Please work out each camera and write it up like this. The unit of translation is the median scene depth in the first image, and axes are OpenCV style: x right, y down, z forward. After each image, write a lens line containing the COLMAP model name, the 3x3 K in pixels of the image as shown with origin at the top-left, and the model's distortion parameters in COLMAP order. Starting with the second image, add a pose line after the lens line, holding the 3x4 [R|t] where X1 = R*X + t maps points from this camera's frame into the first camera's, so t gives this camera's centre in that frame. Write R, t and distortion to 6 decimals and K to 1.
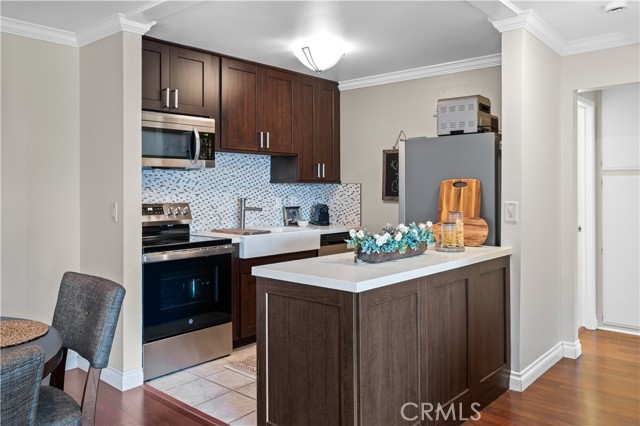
lens RADIAL K [[492.6, 0, 323.1], [0, 492.6, 182.5], [0, 0, 1]] dist [-0.012933, 0.011729]
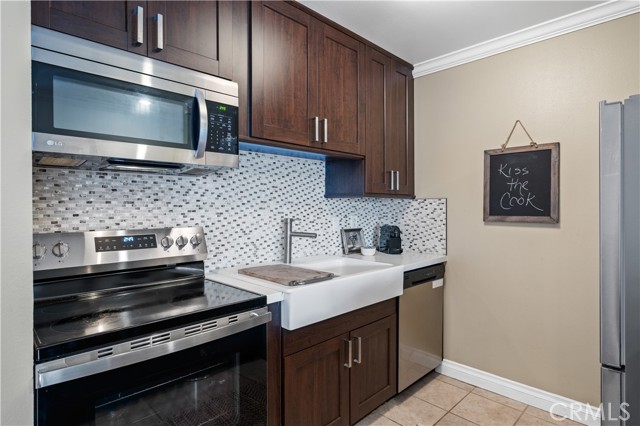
lens RADIAL K [[348.4, 0, 323.5], [0, 348.4, 209.4], [0, 0, 1]] dist [-0.000665, -0.002591]
pose [[0.997762, -0.000289, -0.066871, -0.097740], [0.001505, 0.999834, 0.018138, 0.011987], [0.066855, -0.018198, 0.997597, 0.621268]]
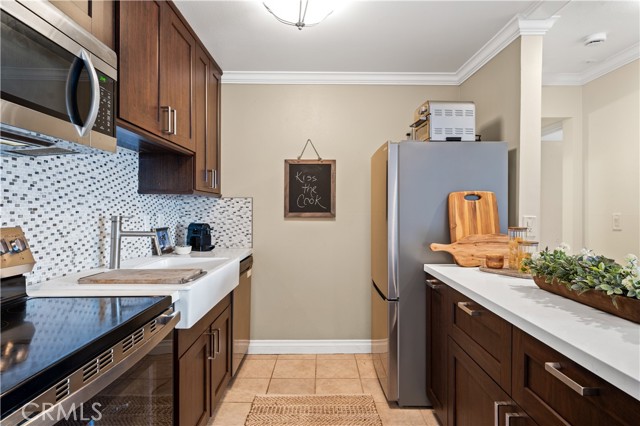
lens RADIAL K [[348.4, 0, 321.6], [0, 348.4, 209.1], [0, 0, 1]] dist [-0.000665, -0.002591]
pose [[0.750836, 0.003105, 0.660481, -0.305736], [-0.010356, 0.999921, 0.007072, 0.021318], [-0.660407, -0.012150, 0.750809, 0.631973]]
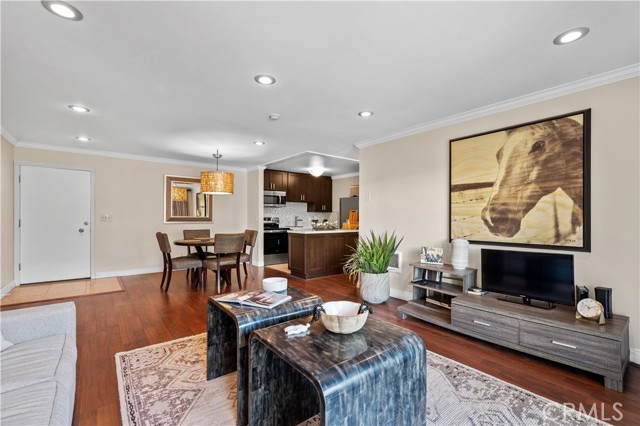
lens RADIAL K [[274.9, 0, 330.2], [0, 274.9, 216.2], [0, 0, 1]] dist [-0.001949, 0.000095]
pose [[0.989714, 0.006379, -0.142916, 0.349852], [-0.005461, 0.999962, 0.006817, 0.019781], [0.142954, -0.005966, 0.989711, -0.804189]]
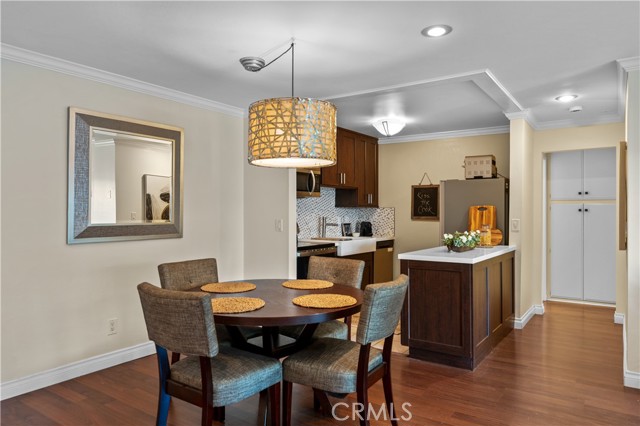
lens RADIAL K [[422.5, 0, 323.1], [0, 422.5, 209.0], [0, 0, 1]] dist [-0.009913, -0.001789]
pose [[0.993753, 0.004157, 0.111522, -0.371815], [-0.004907, 0.999967, 0.006448, -0.002172], [-0.111491, -0.006955, 0.993741, -0.319450]]
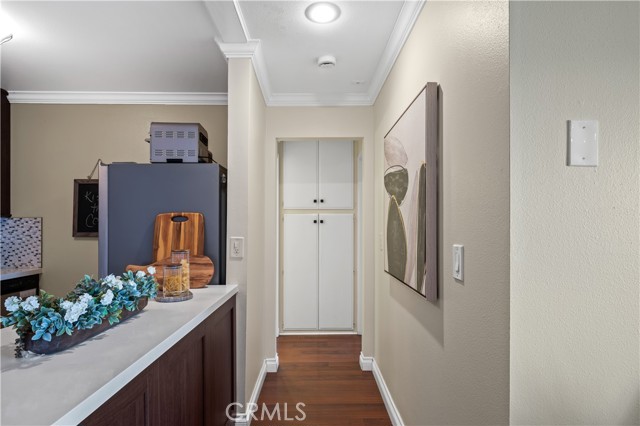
lens RADIAL K [[348.4, 0, 316.7], [0, 348.4, 222.8], [0, 0, 1]] dist [-0.000665, -0.002591]
pose [[0.741297, 0.003068, 0.671170, 0.034198], [-0.008452, 0.999953, 0.004765, 0.005556], [-0.671124, -0.009204, 0.741288, 0.326081]]
